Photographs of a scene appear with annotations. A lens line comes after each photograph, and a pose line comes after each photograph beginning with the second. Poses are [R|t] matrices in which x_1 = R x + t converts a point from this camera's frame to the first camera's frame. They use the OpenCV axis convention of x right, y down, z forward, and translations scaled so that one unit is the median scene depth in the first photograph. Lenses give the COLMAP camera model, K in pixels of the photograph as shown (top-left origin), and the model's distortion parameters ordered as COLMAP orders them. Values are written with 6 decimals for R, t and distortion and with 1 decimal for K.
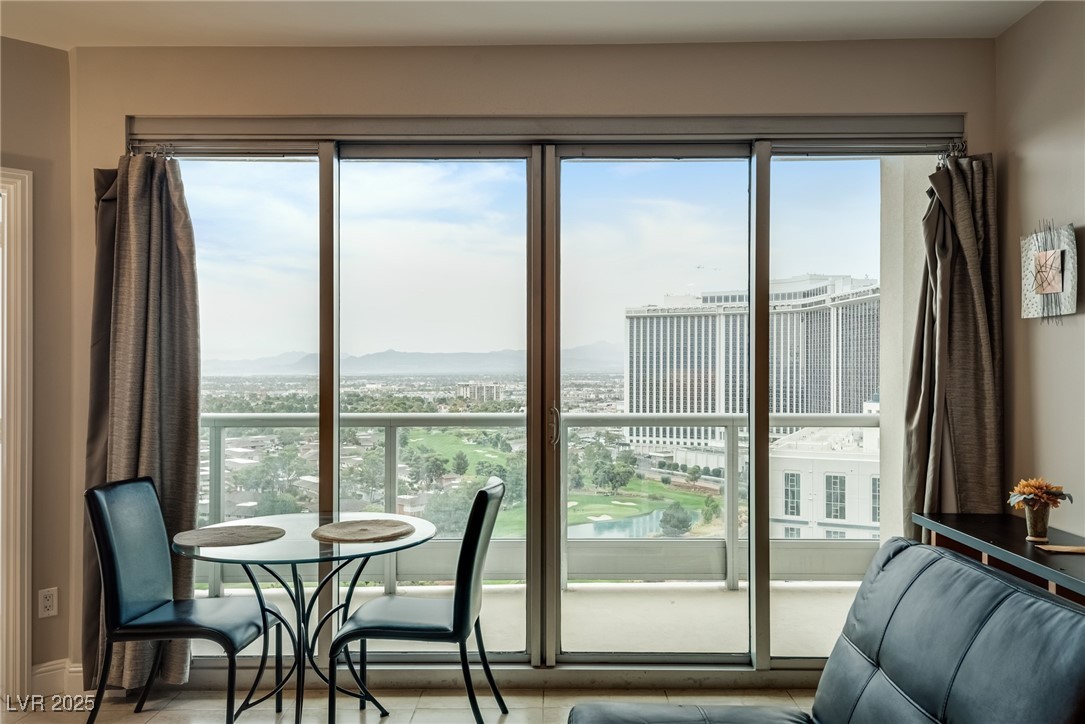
lens RADIAL K [[859.2, 0, 544.0], [0, 859.2, 367.7], [0, 0, 1]] dist [0.034005, -0.001938]
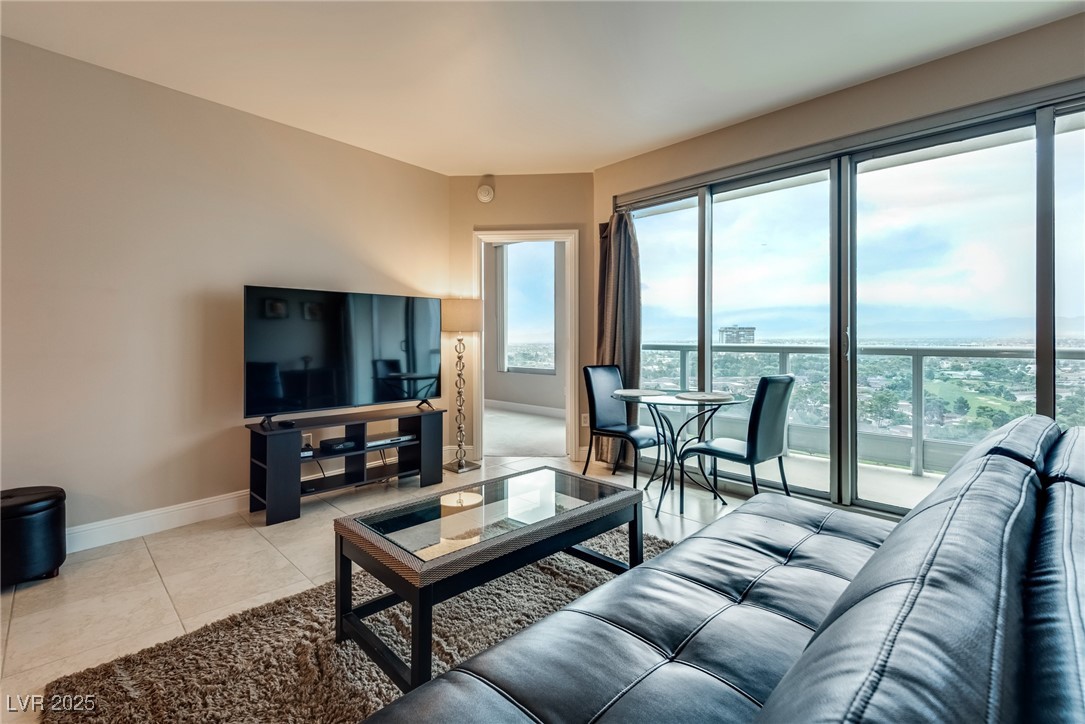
lens RADIAL K [[500.3, 0, 524.9], [0, 500.3, 336.0], [0, 0, 1]] dist [0.013025, -0.008028]
pose [[0.685199, -0.001744, -0.728353, 0.264298], [0.004388, 0.999989, 0.001734, 0.049397], [0.728342, -0.004385, 0.685200, 0.000927]]
